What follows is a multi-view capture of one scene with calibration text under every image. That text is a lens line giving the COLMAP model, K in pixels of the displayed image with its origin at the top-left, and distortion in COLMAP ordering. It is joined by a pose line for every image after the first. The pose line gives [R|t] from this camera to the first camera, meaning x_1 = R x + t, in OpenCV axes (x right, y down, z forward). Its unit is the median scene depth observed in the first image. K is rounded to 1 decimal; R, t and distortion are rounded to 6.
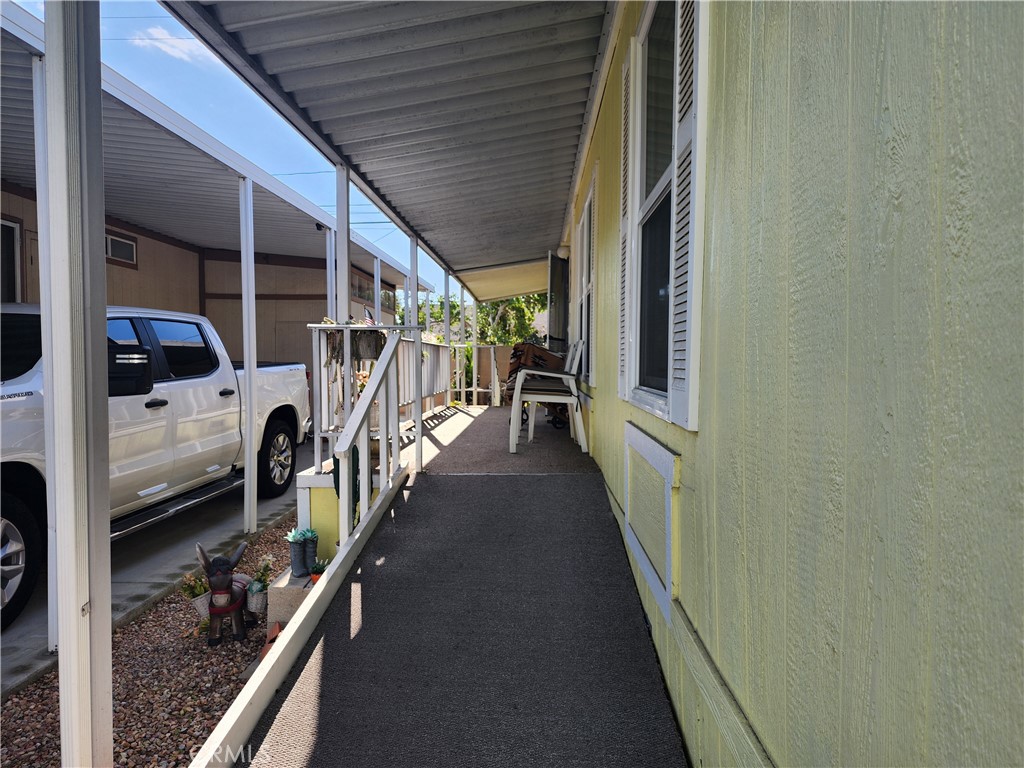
lens RADIAL K [[689.4, 0, 512.1], [0, 689.4, 382.7], [0, 0, 1]] dist [0.070582, -0.057068]
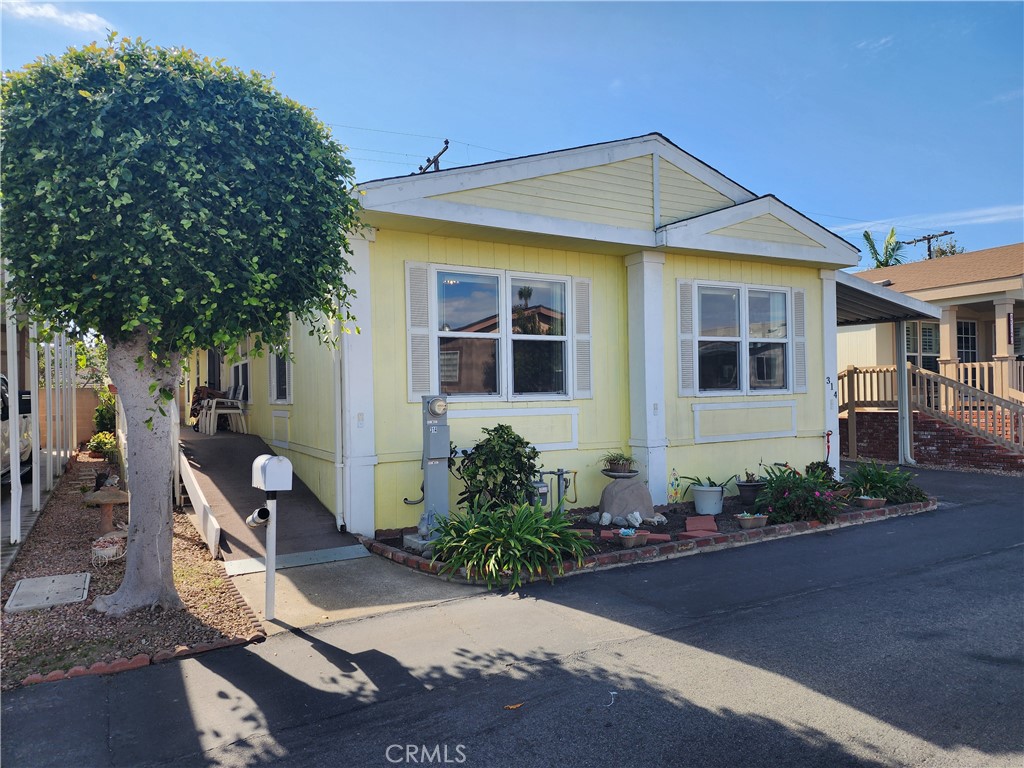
lens RADIAL K [[689.4, 0, 506.2], [0, 689.4, 392.2], [0, 0, 1]] dist [0.070582, -0.057068]
pose [[0.847606, -0.019727, 0.530260, -0.158604], [0.041870, 0.998679, -0.029774, 0.027721], [-0.528972, 0.047438, 0.847312, -0.593183]]
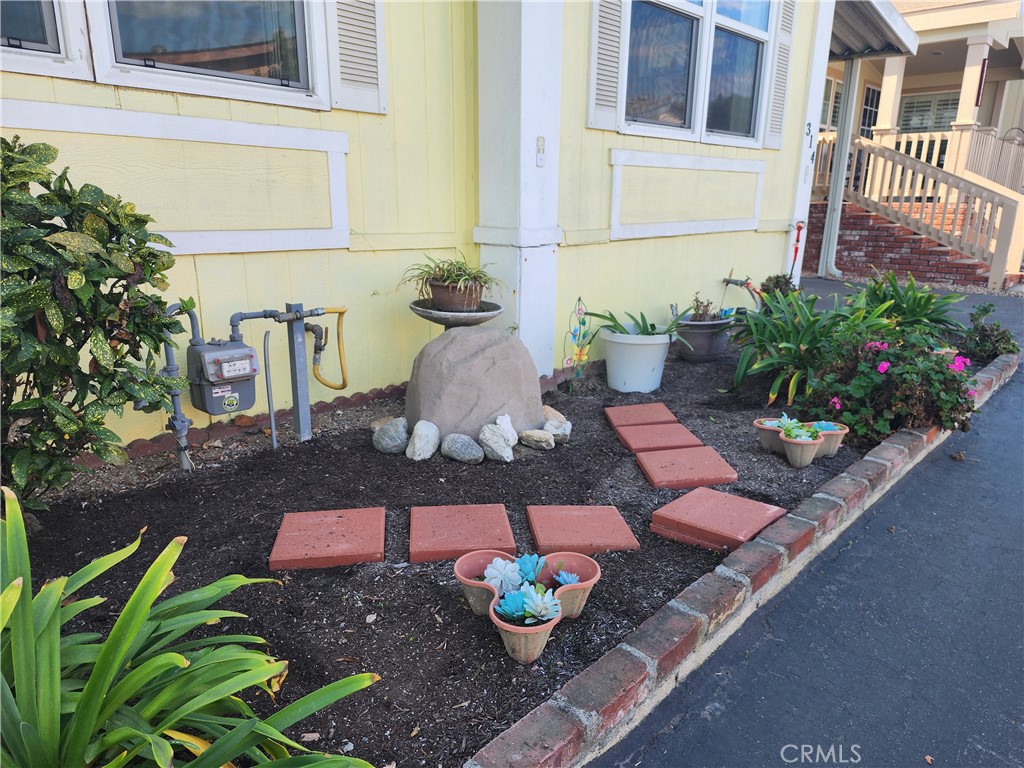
lens RADIAL K [[689.4, 0, 525.8], [0, 689.4, 388.0], [0, 0, 1]] dist [0.070582, -0.057068]
pose [[0.652865, -0.196669, 0.731498, 0.099011], [0.015160, 0.968905, 0.246967, 0.053328], [-0.757323, -0.150147, 0.635546, -0.281297]]
